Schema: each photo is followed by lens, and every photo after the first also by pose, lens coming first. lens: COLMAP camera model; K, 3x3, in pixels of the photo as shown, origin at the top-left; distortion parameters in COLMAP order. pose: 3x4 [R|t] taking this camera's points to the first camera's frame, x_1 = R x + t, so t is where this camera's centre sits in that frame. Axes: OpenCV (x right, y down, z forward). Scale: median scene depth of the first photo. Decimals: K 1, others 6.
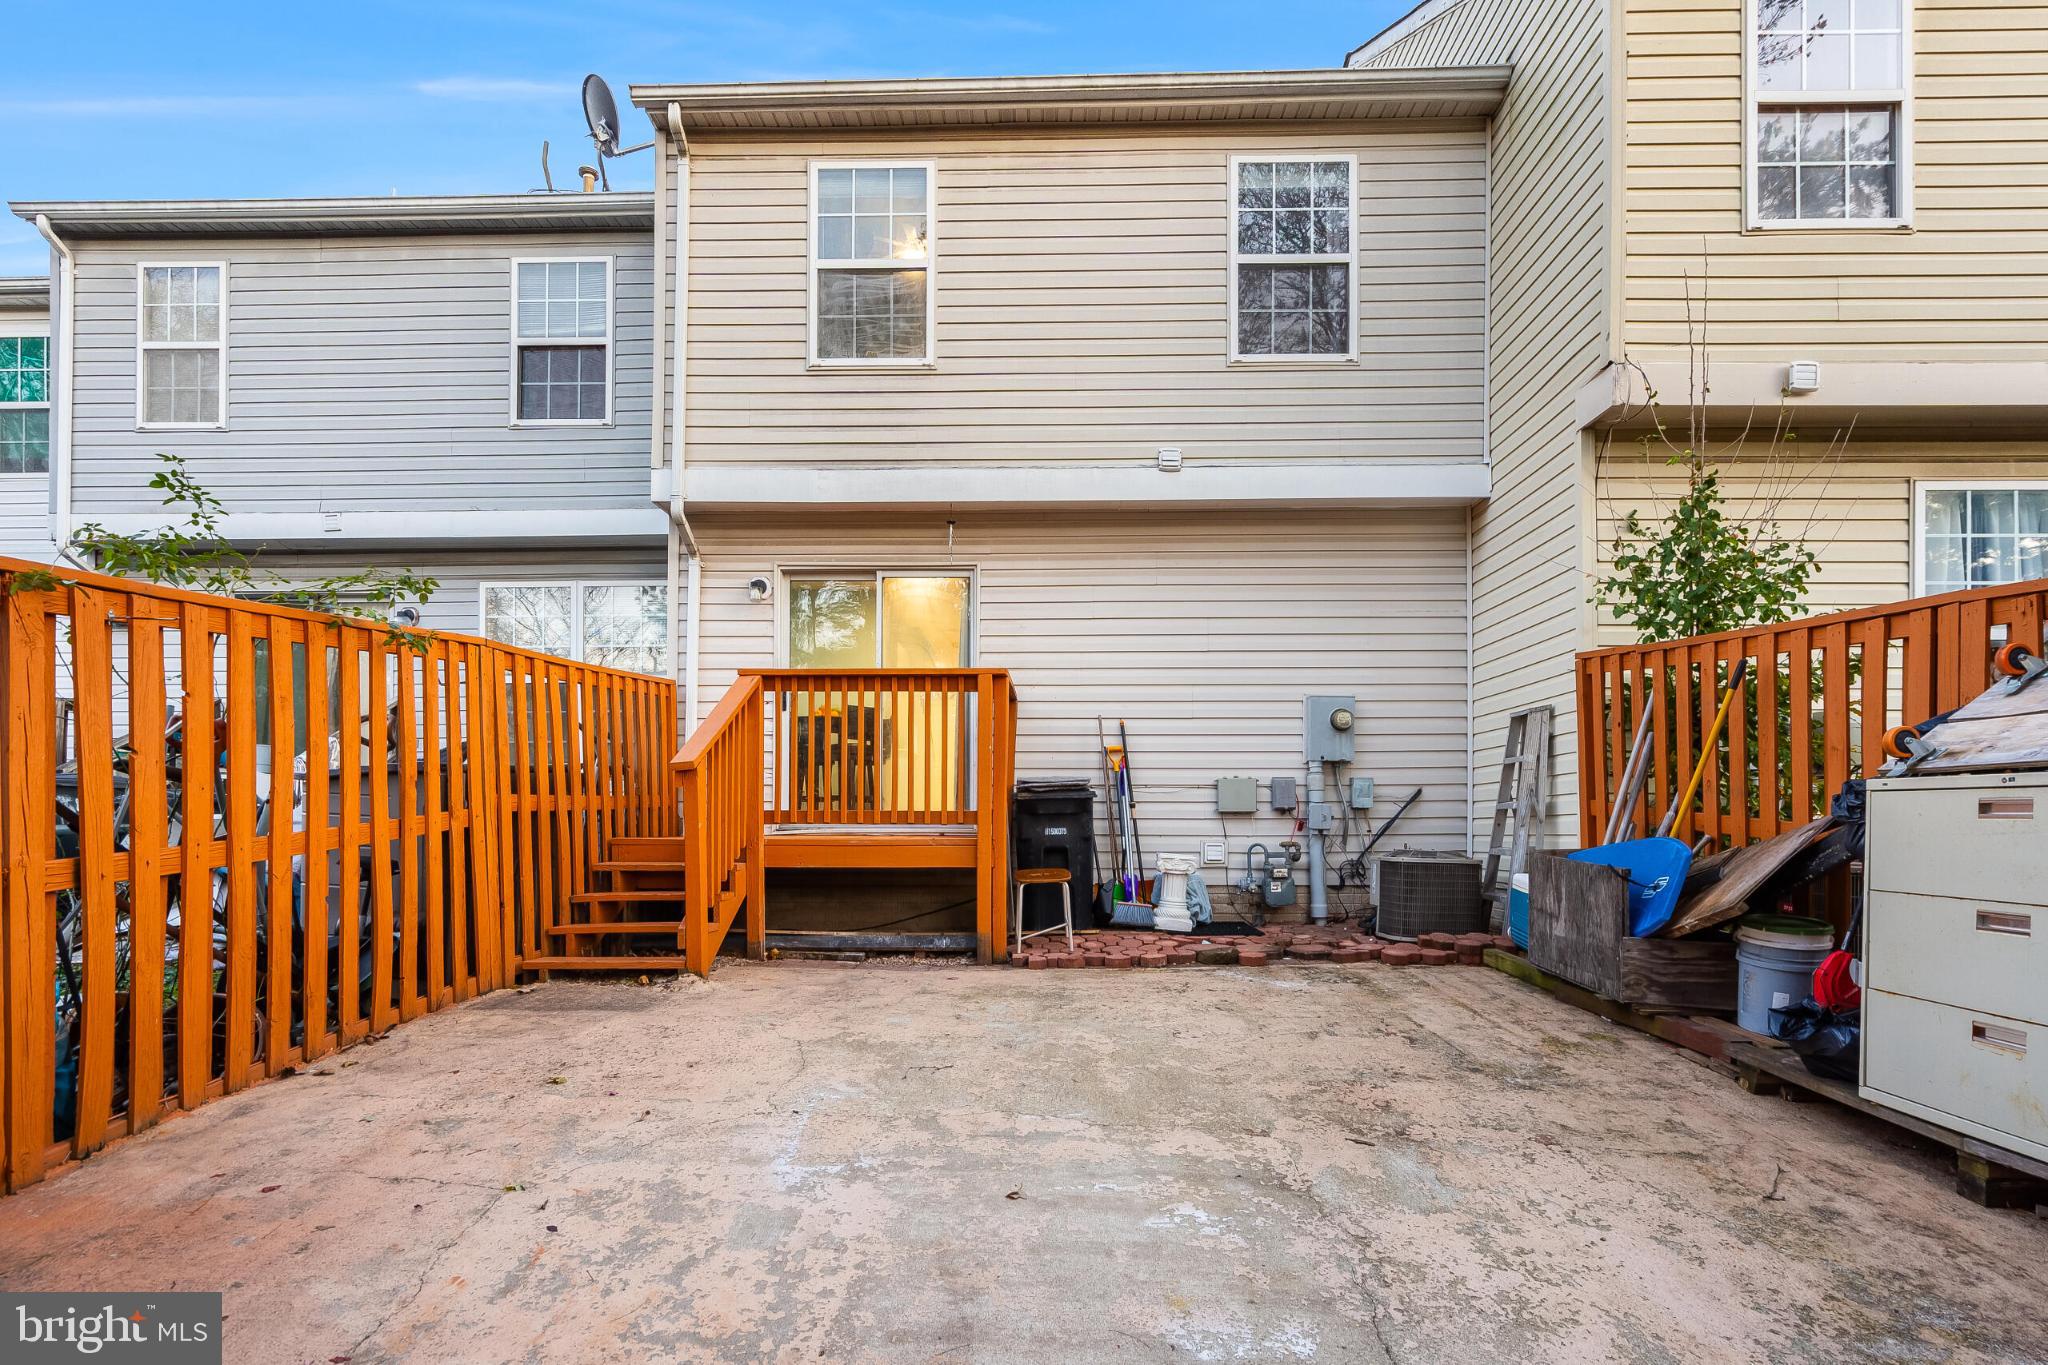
lens RADIAL K [[942.4, 0, 1012.1], [0, 942.4, 677.0], [0, 0, 1]] dist [0.003353, 0.000663]
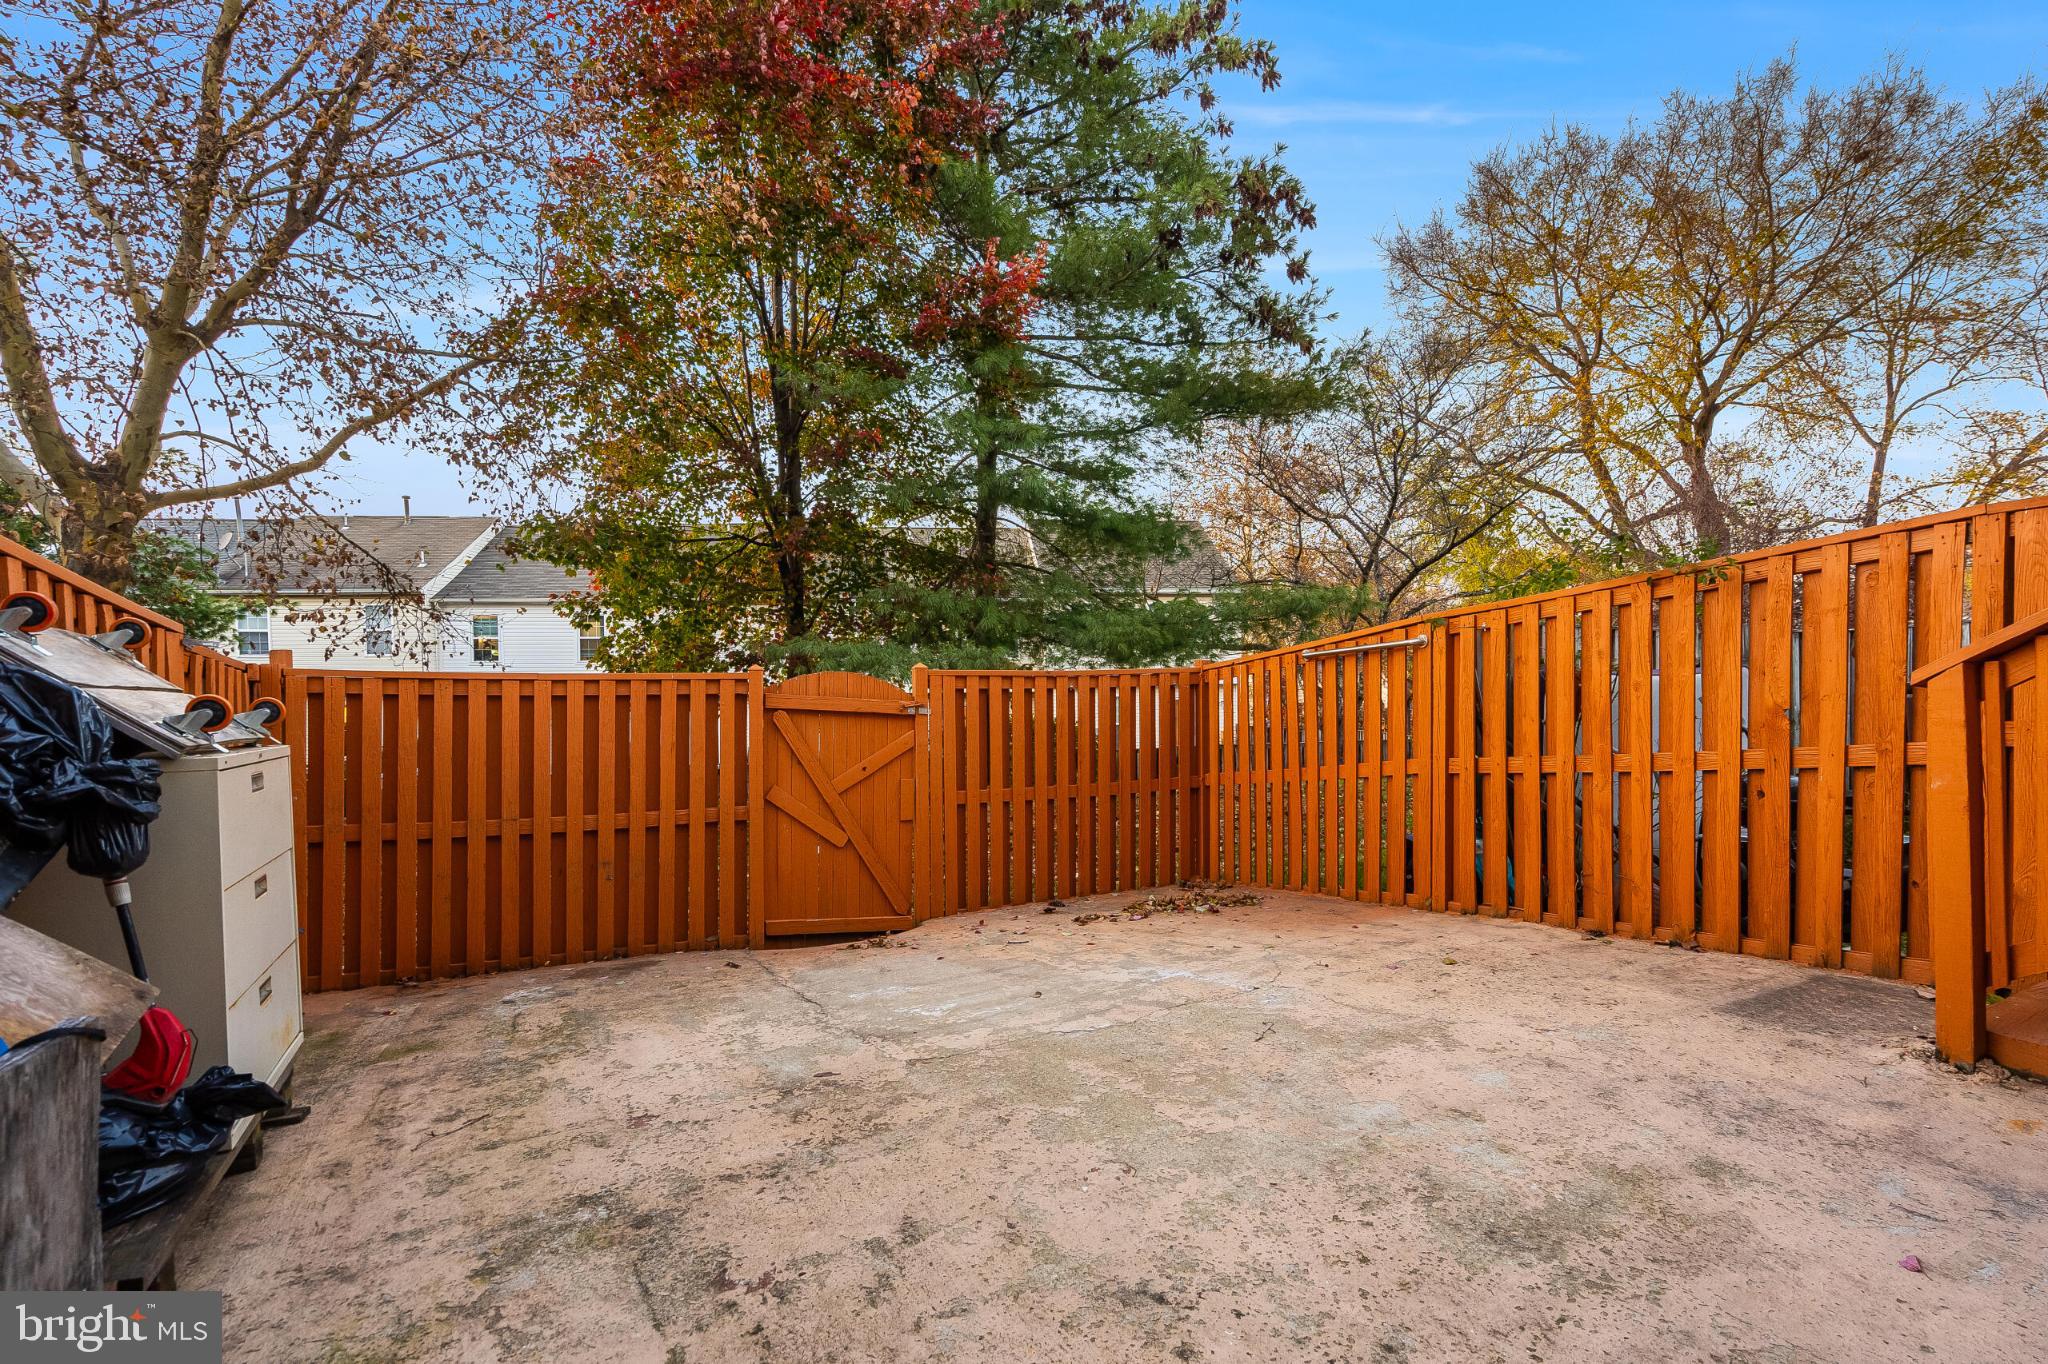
lens RADIAL K [[942.4, 0, 1012.1], [0, 942.4, 676.5], [0, 0, 1]] dist [0.003353, 0.000663]
pose [[-0.858003, -0.001867, -0.513641, 0.718481], [0.086738, 0.985105, -0.148471, 0.217124], [0.506268, -0.171941, -0.845062, 2.030750]]
